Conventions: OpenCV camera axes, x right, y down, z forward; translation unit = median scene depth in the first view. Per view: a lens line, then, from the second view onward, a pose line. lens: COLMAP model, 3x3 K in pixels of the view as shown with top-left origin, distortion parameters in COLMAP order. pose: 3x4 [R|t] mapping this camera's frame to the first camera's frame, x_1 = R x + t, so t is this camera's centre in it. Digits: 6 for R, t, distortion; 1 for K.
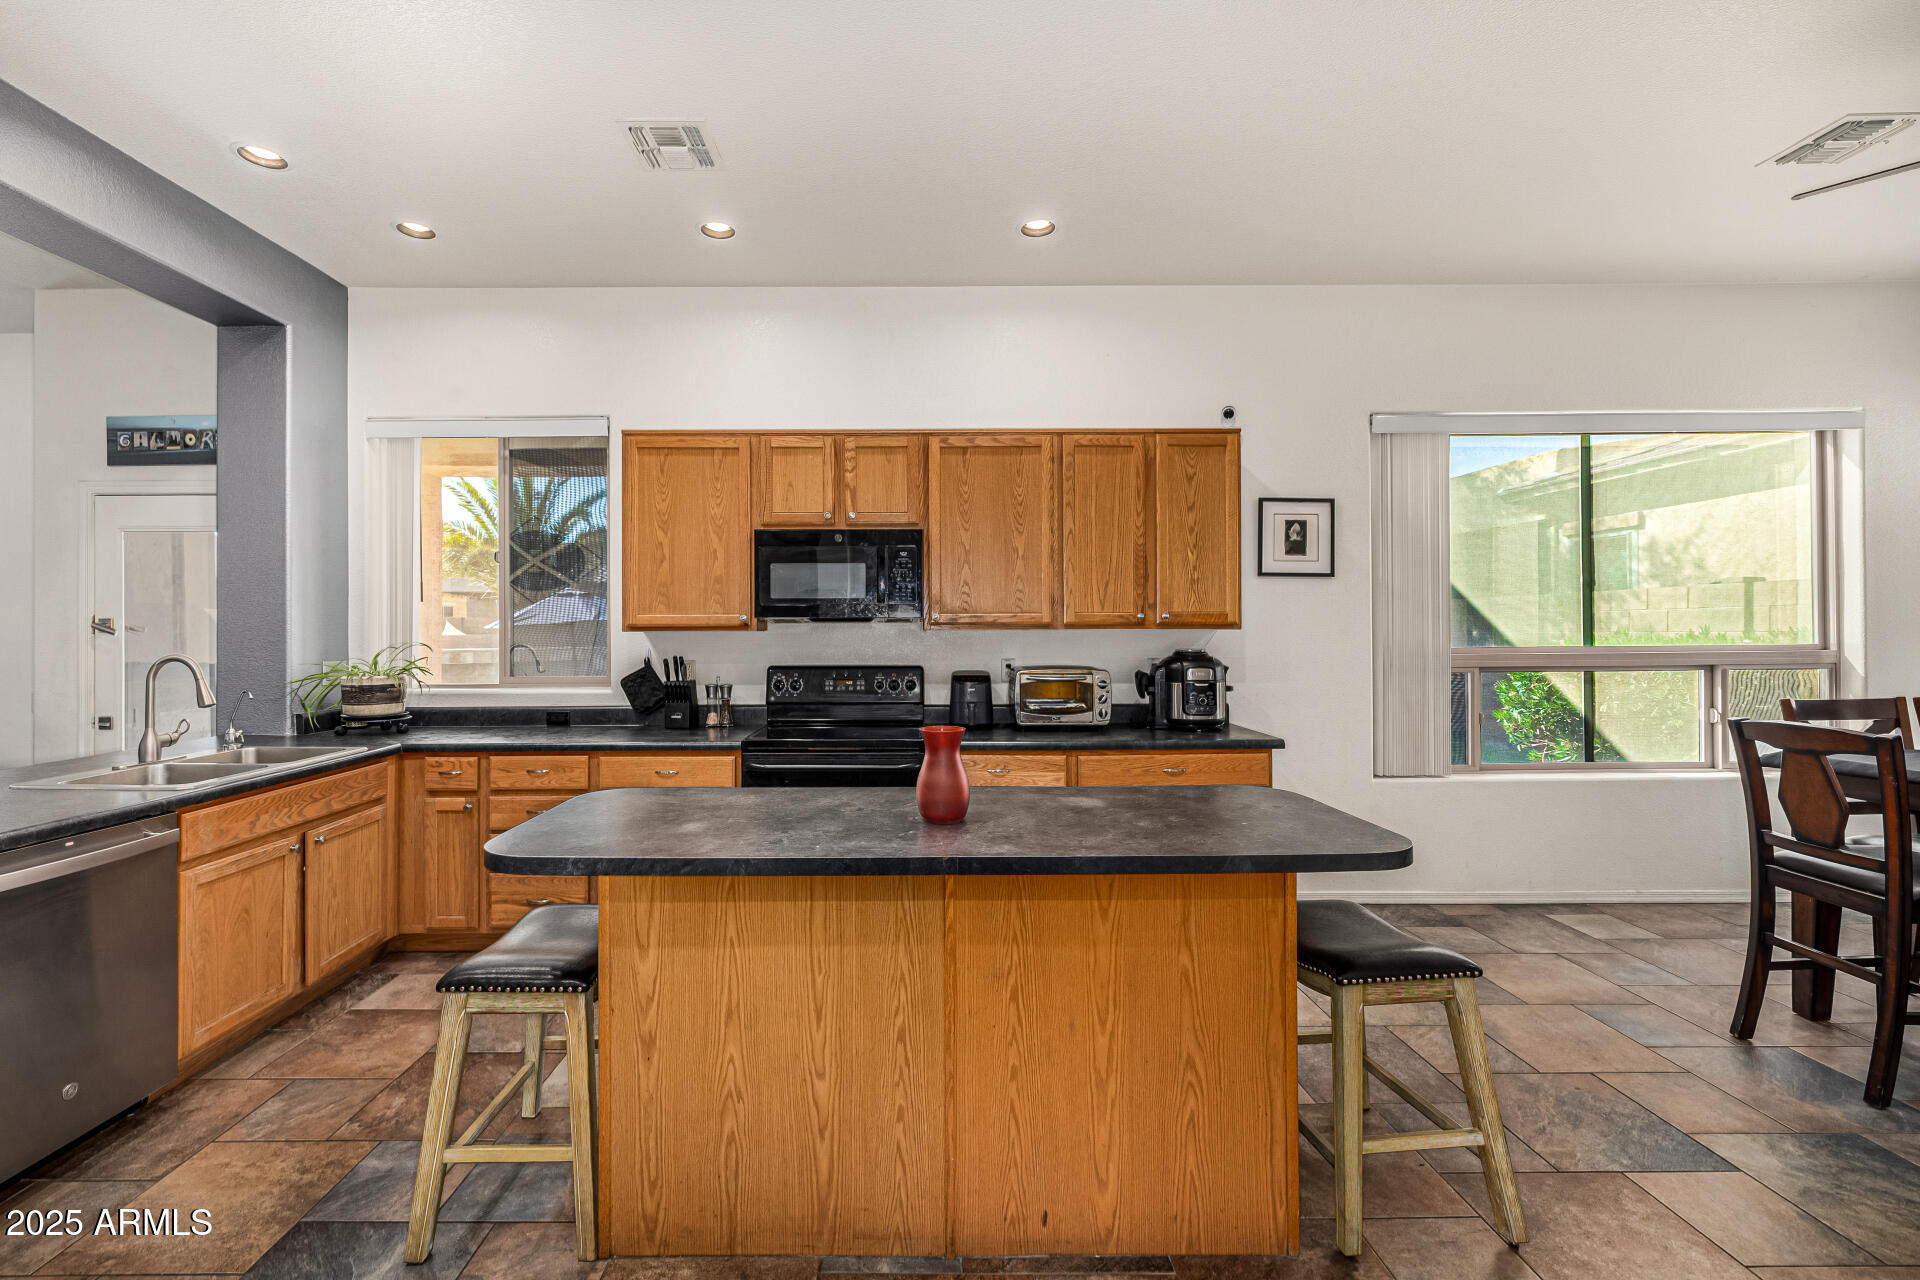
lens RADIAL K [[820.5, 0, 943.8], [0, 820.5, 633.5], [0, 0, 1]] dist [0.002625, 0.000344]
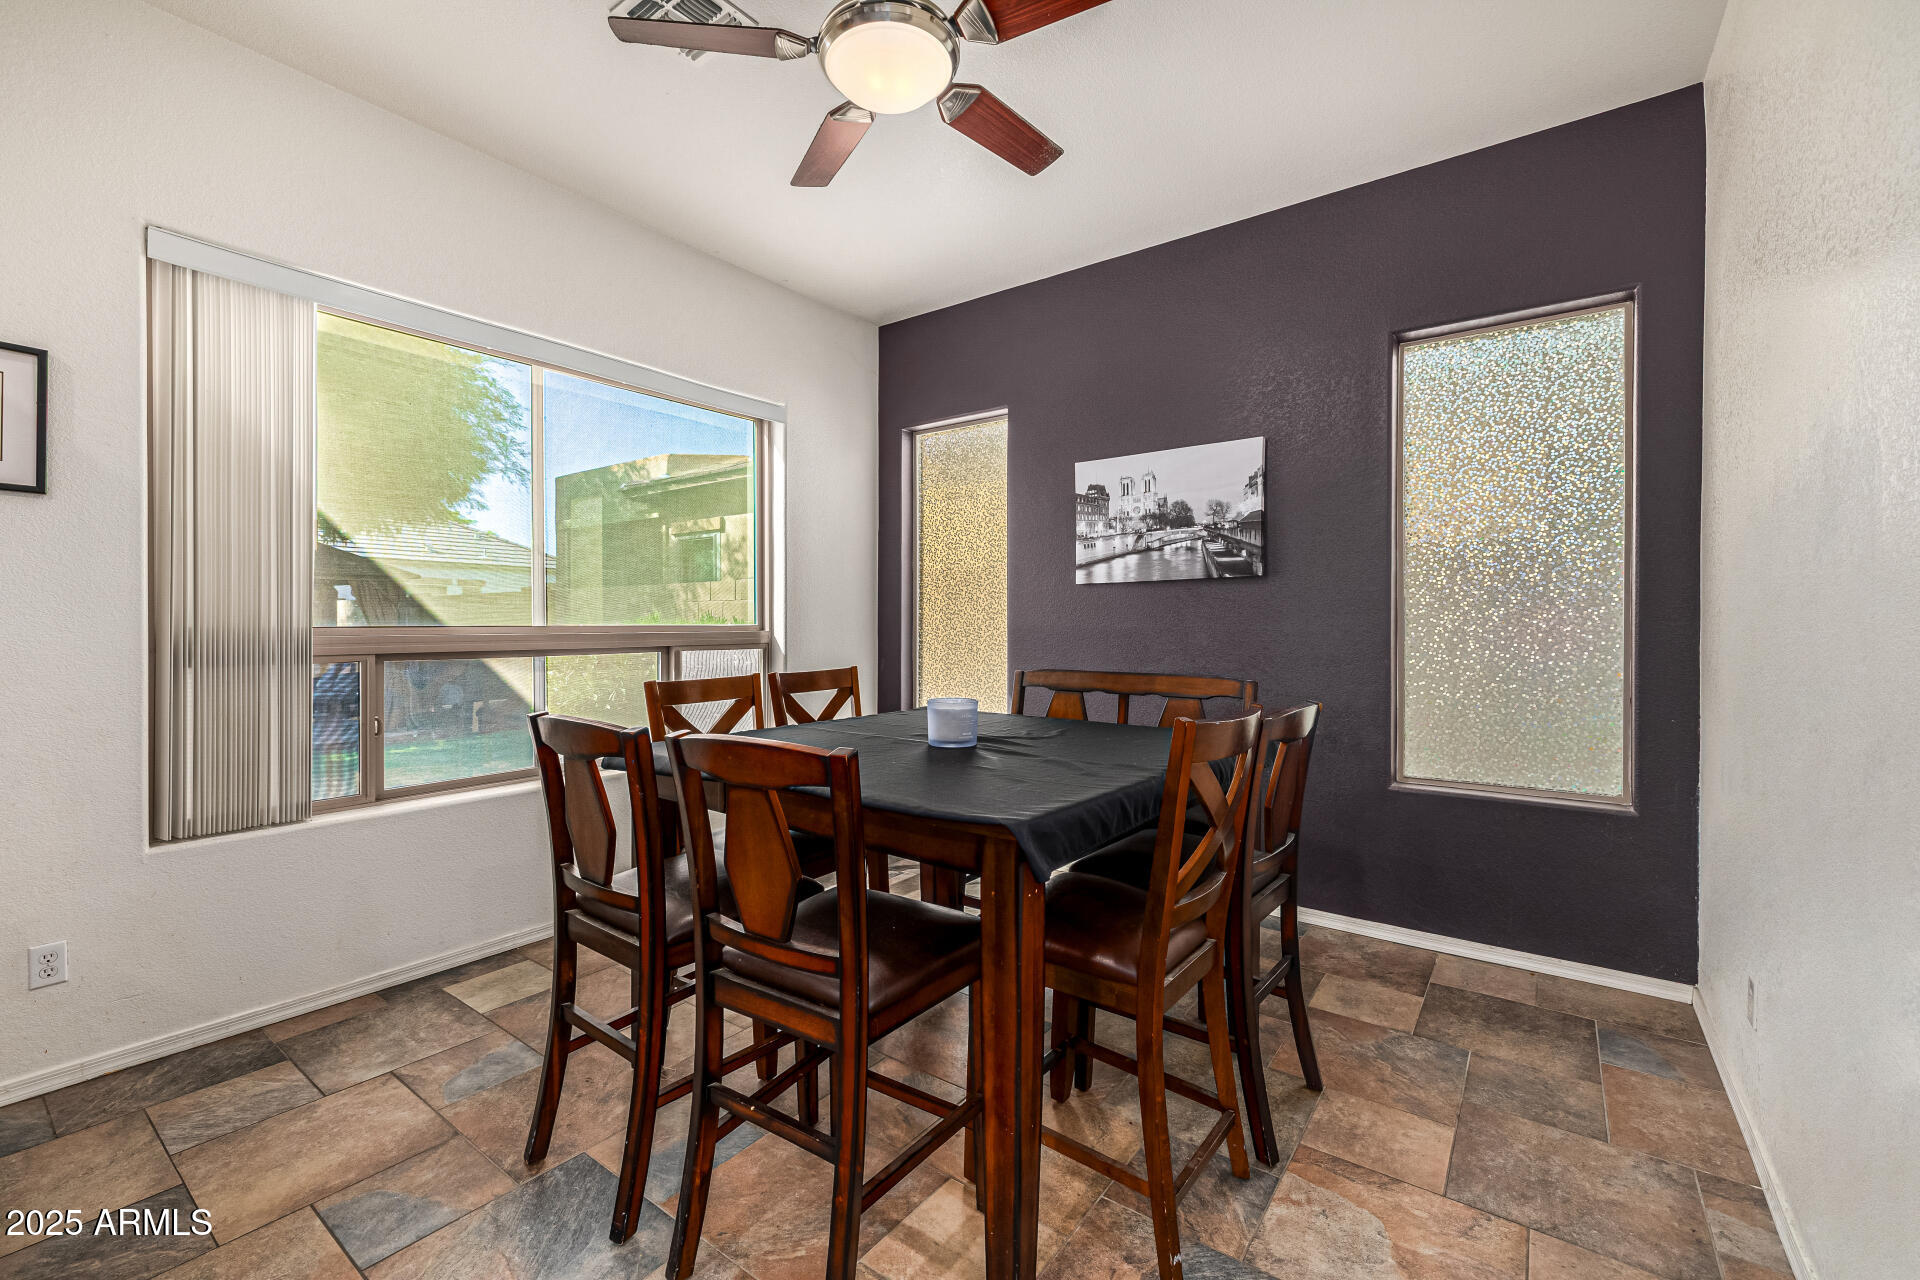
lens RADIAL K [[820.5, 0, 963.2], [0, 820.5, 629.2], [0, 0, 1]] dist [0.002625, 0.000344]
pose [[0.592660, 0.003496, 0.805445, 0.392427], [-0.005145, 0.999987, -0.000554, 0.017964], [-0.805436, -0.003816, 0.592670, 0.180952]]
